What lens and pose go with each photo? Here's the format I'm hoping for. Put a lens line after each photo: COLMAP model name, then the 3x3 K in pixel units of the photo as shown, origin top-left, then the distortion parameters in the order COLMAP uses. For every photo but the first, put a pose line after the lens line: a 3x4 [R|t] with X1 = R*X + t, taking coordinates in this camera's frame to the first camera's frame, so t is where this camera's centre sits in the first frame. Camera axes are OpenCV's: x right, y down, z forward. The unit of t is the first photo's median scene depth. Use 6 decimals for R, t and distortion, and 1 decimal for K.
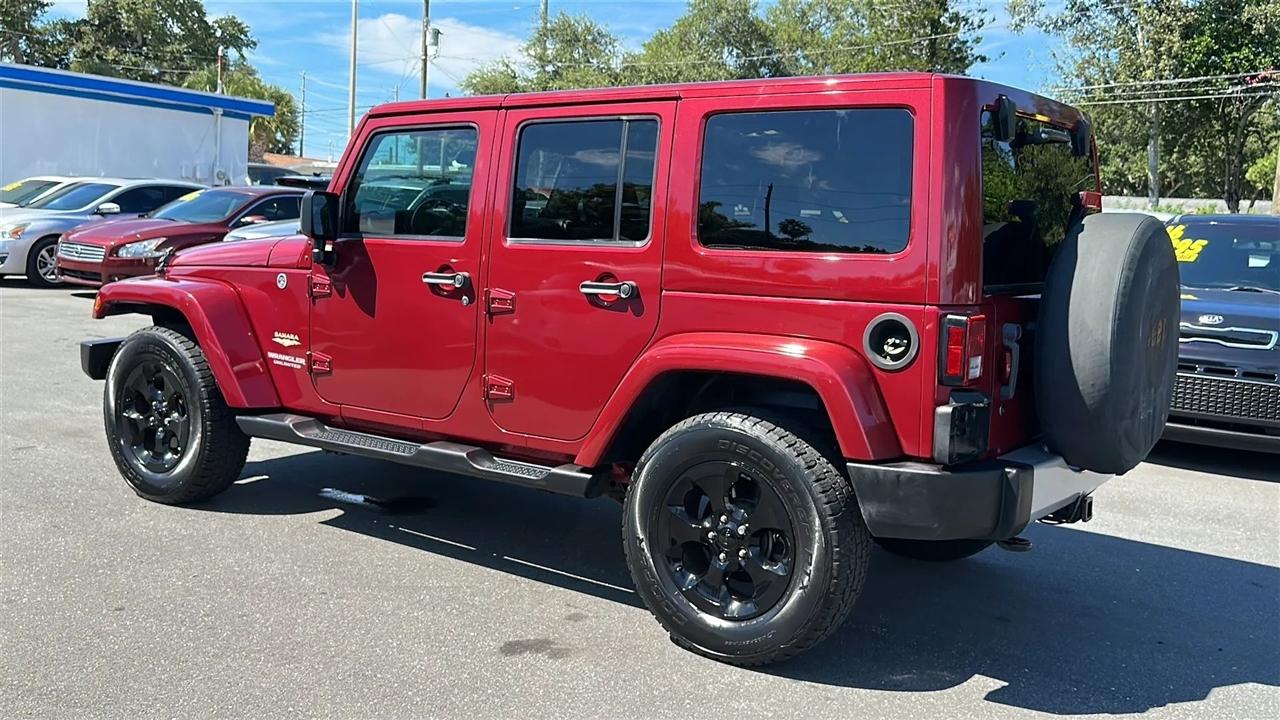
lens RADIAL K [[1063.3, 0, 640.0], [0, 1063.3, 360.0], [0, 0, 1]] dist [0.142905, -0.252338]
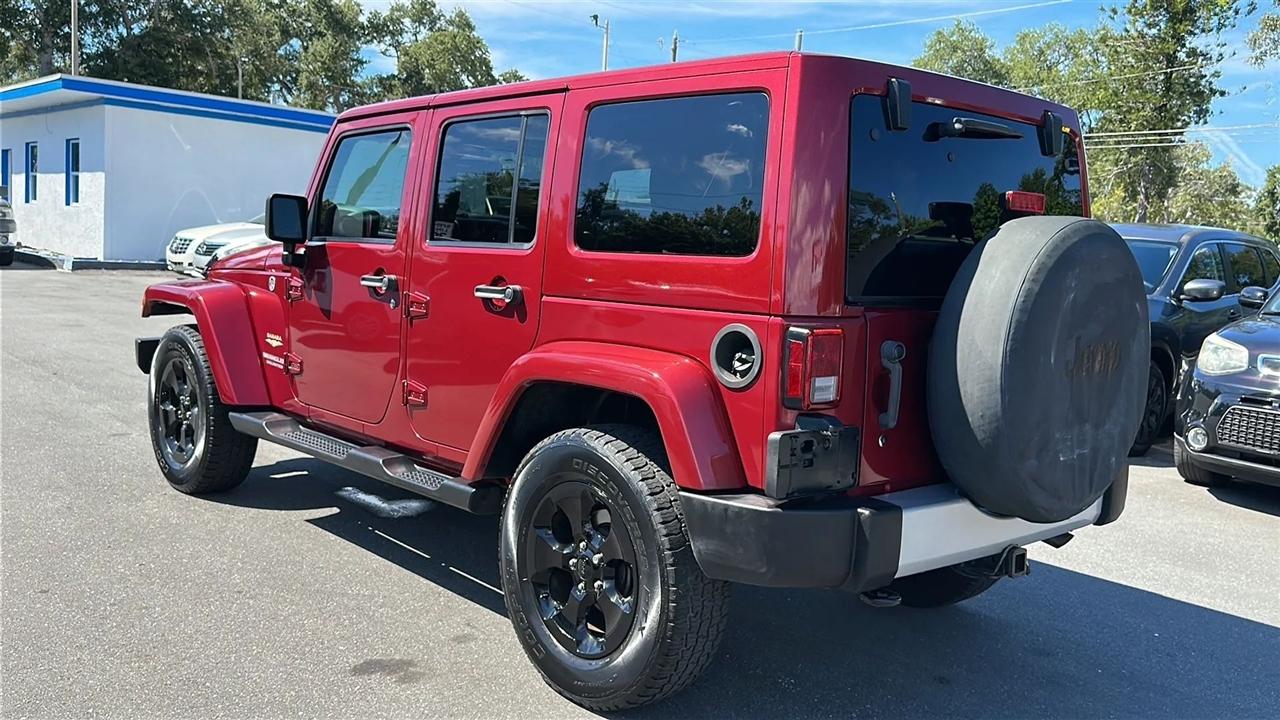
lens RADIAL K [[988.1, 0, 638.0], [0, 988.1, 362.5], [0, 0, 1]] dist [0.145126, -0.230953]
pose [[0.982904, 0.036598, -0.180444, 0.268636], [-0.039782, 0.999110, -0.014054, 0.002476], [0.179769, 0.020992, 0.983485, 0.166072]]
